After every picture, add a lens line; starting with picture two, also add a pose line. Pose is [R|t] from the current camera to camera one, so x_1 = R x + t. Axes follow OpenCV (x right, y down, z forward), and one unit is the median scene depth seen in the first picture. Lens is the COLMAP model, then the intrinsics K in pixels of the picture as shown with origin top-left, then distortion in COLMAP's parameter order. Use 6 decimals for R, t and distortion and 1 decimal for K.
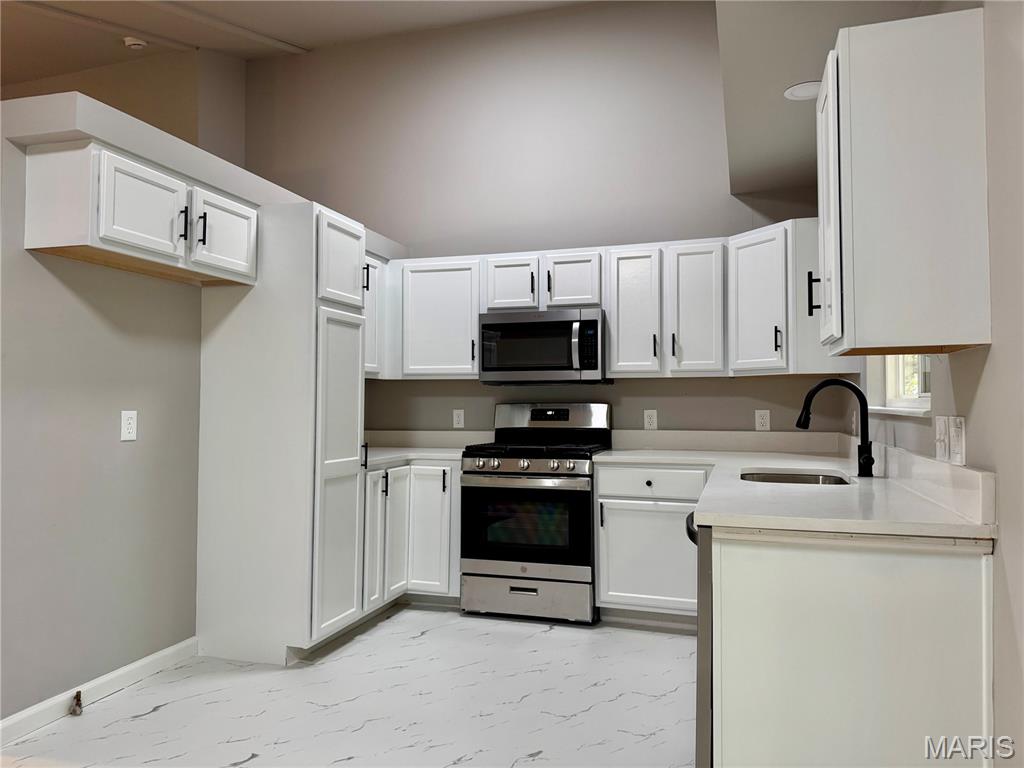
lens RADIAL K [[713.8, 0, 512.0], [0, 713.8, 384.0], [0, 0, 1]] dist [0.171233, -0.353842]
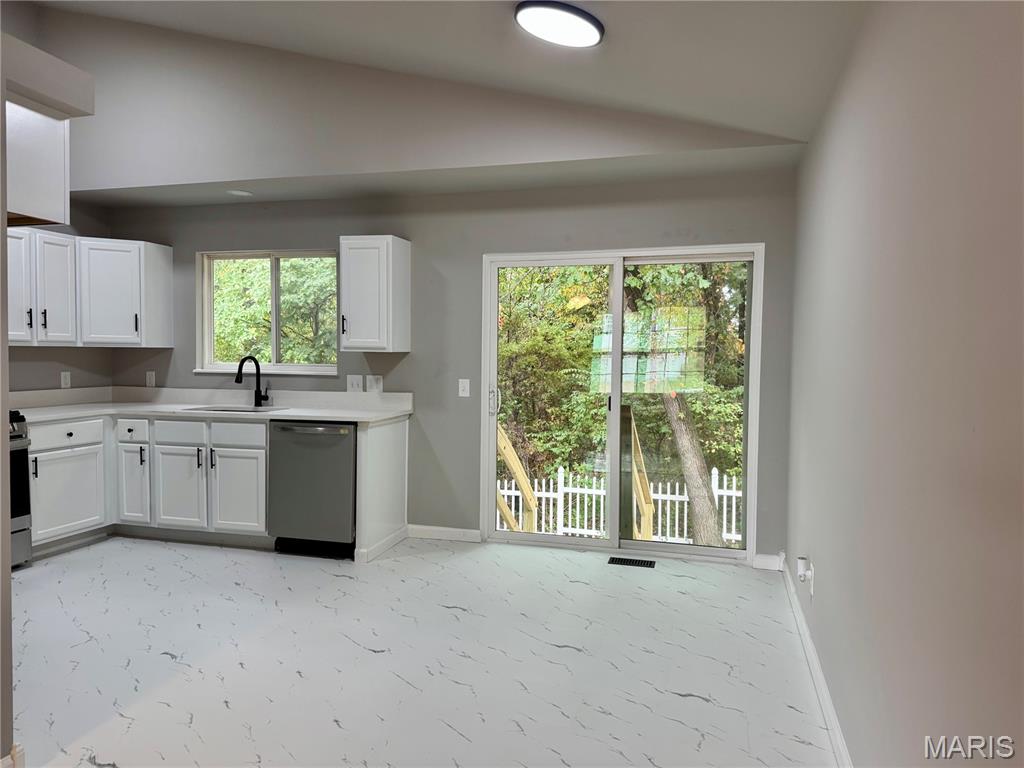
lens RADIAL K [[719.5, 0, 515.5], [0, 719.5, 386.9], [0, 0, 1]] dist [0.132823, -0.199103]
pose [[-0.037104, -0.047366, 0.998188, -1.037221], [-0.033883, 0.998361, 0.046115, -0.025533], [-0.998737, -0.032111, -0.038648, 0.279263]]
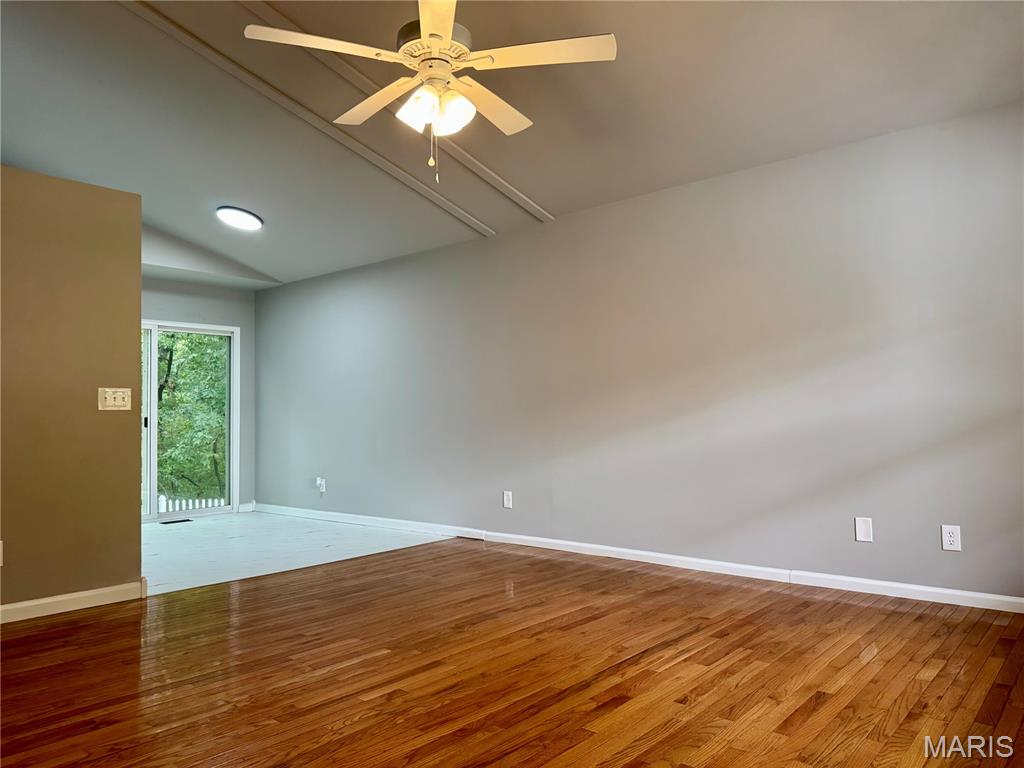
lens RADIAL K [[719.5, 0, 515.5], [0, 719.5, 386.9], [0, 0, 1]] dist [0.132823, -0.199103]
pose [[-0.920327, 0.025619, 0.390309, -1.408438], [0.000317, 0.997901, -0.064752, 0.089398], [-0.391149, -0.059470, -0.918404, 1.419630]]
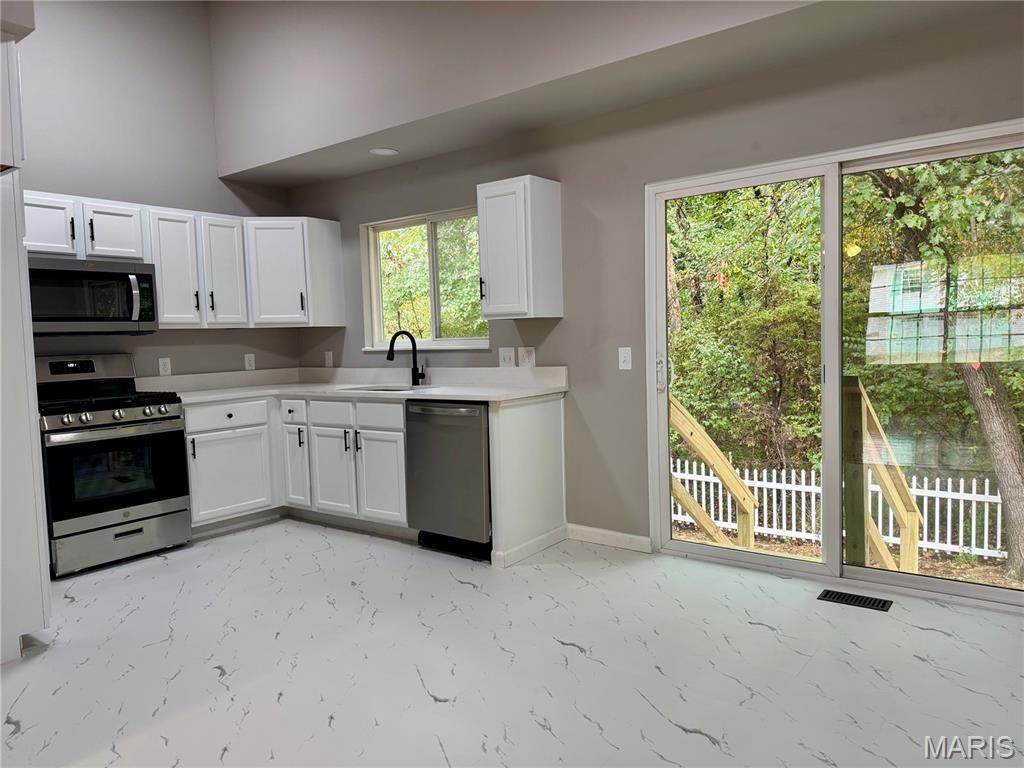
lens RADIAL K [[719.5, 0, 515.5], [0, 719.5, 386.9], [0, 0, 1]] dist [0.132823, -0.199103]
pose [[0.334769, -0.075544, 0.939267, -0.772916], [0.008766, 0.996988, 0.077062, -0.001807], [-0.942259, -0.017565, 0.334423, 0.124317]]
